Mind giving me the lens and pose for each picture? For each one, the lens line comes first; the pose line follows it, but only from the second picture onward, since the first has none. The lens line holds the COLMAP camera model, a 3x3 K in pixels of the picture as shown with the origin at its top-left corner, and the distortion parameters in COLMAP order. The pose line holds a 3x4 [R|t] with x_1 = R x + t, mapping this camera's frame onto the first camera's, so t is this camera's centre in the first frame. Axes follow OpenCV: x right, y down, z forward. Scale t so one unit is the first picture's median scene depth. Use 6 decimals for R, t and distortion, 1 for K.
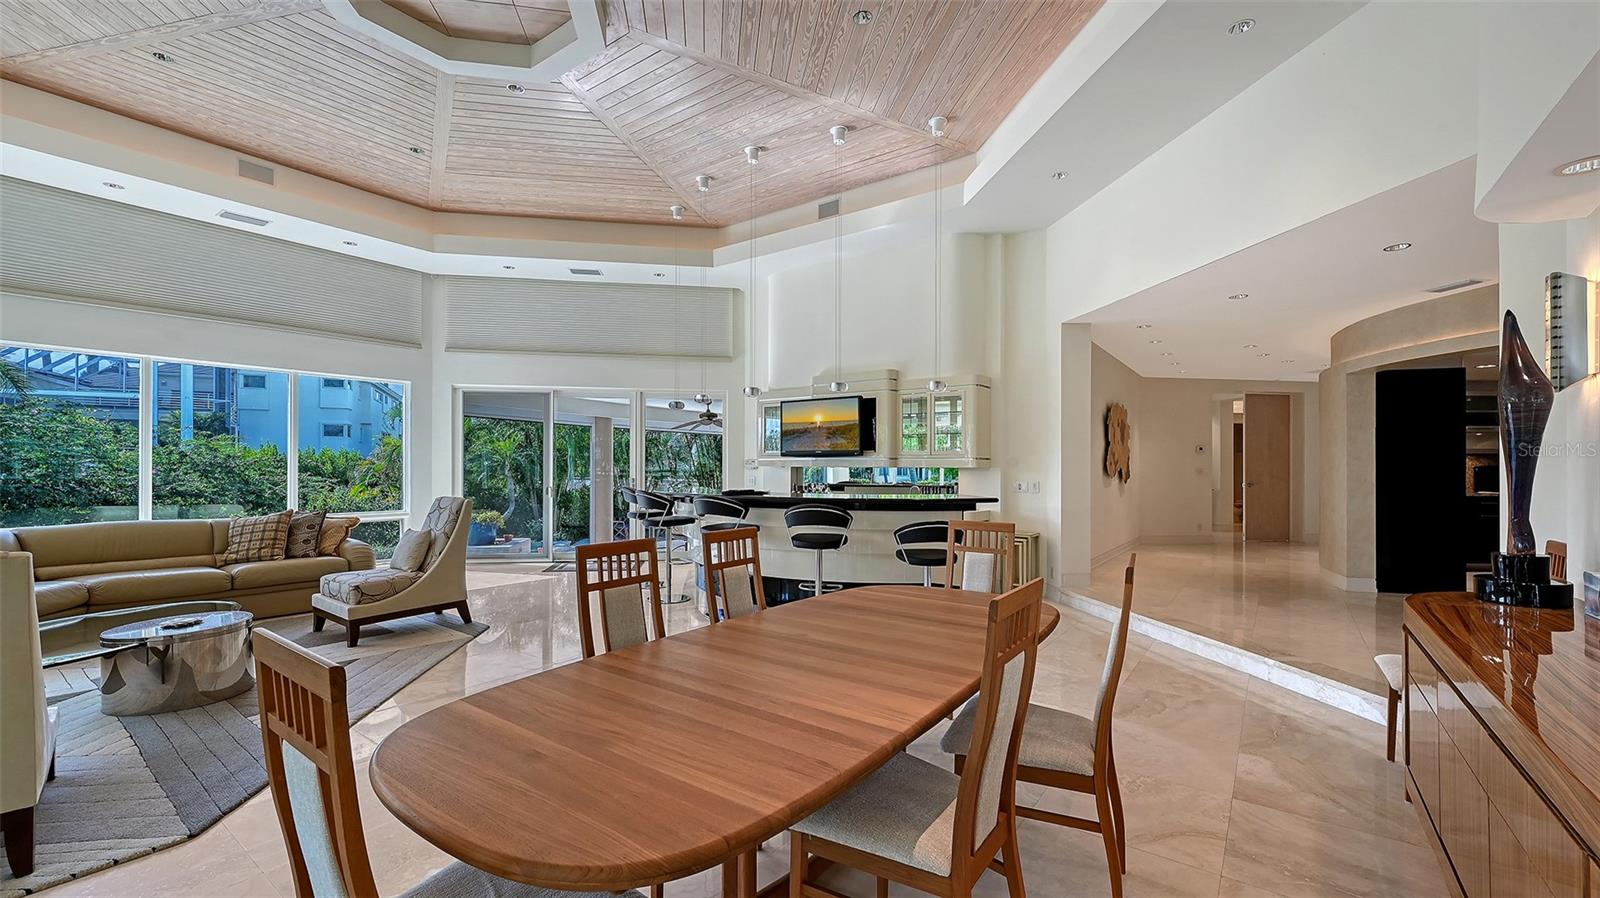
lens RADIAL K [[640.4, 0, 820.8], [0, 640.4, 456.4], [0, 0, 1]] dist [0.000422, 0.000138]
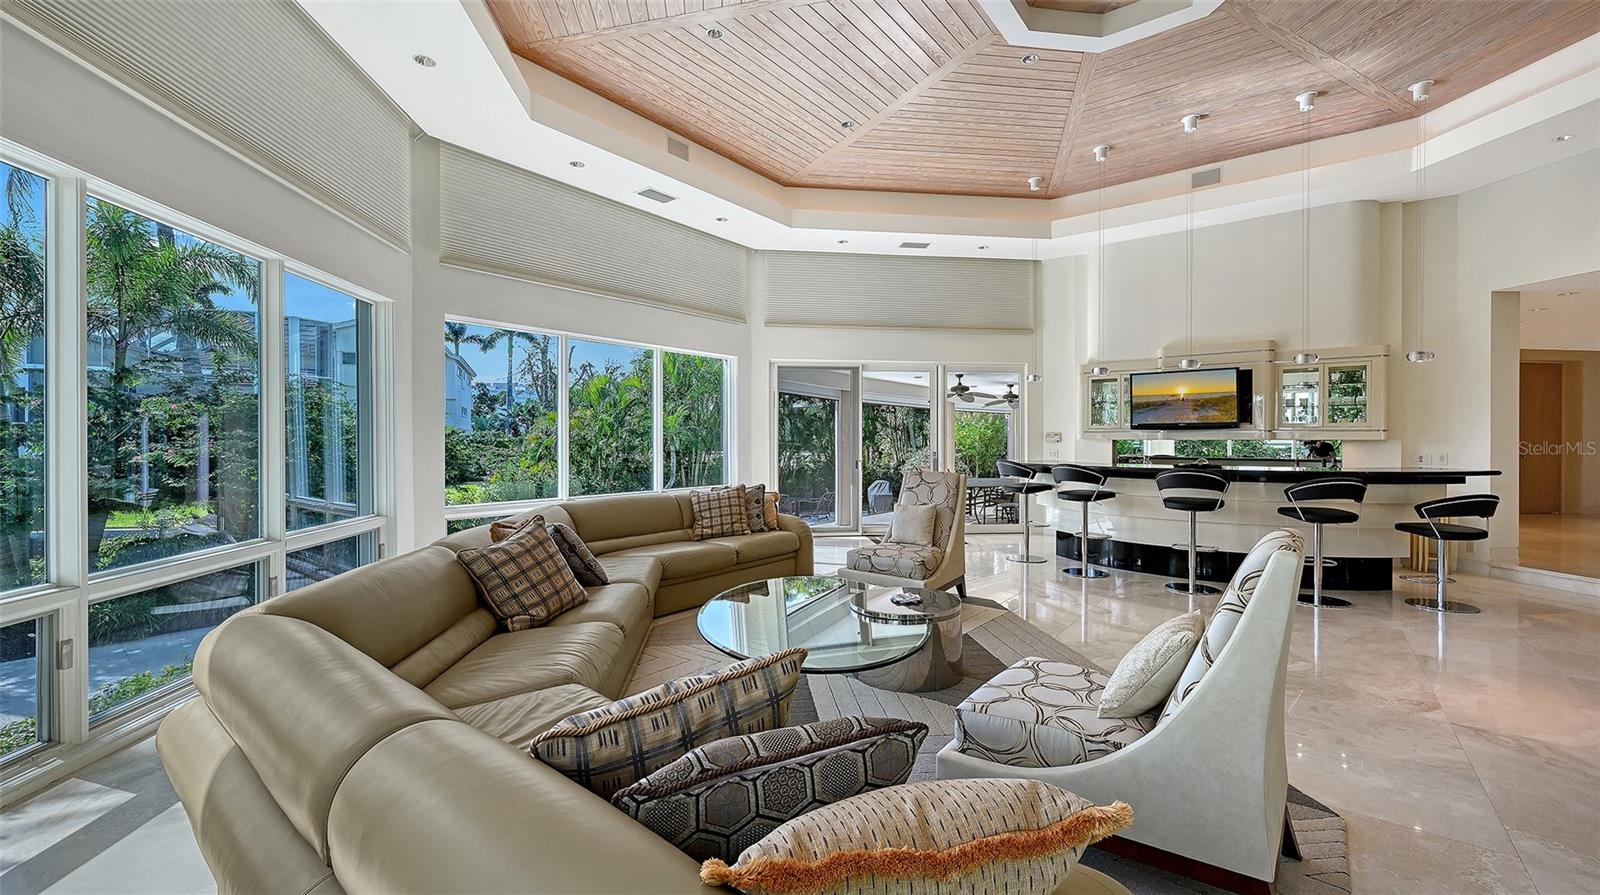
lens RADIAL K [[639.4, 0, 833.1], [0, 639.4, 434.3], [0, 0, 1]] dist [-0.001790, -0.000030]
pose [[0.999858, -0.005953, -0.015771, -0.529768], [0.006078, 0.999950, 0.007880, -0.002264], [0.015724, -0.007975, 0.999845, -0.000049]]
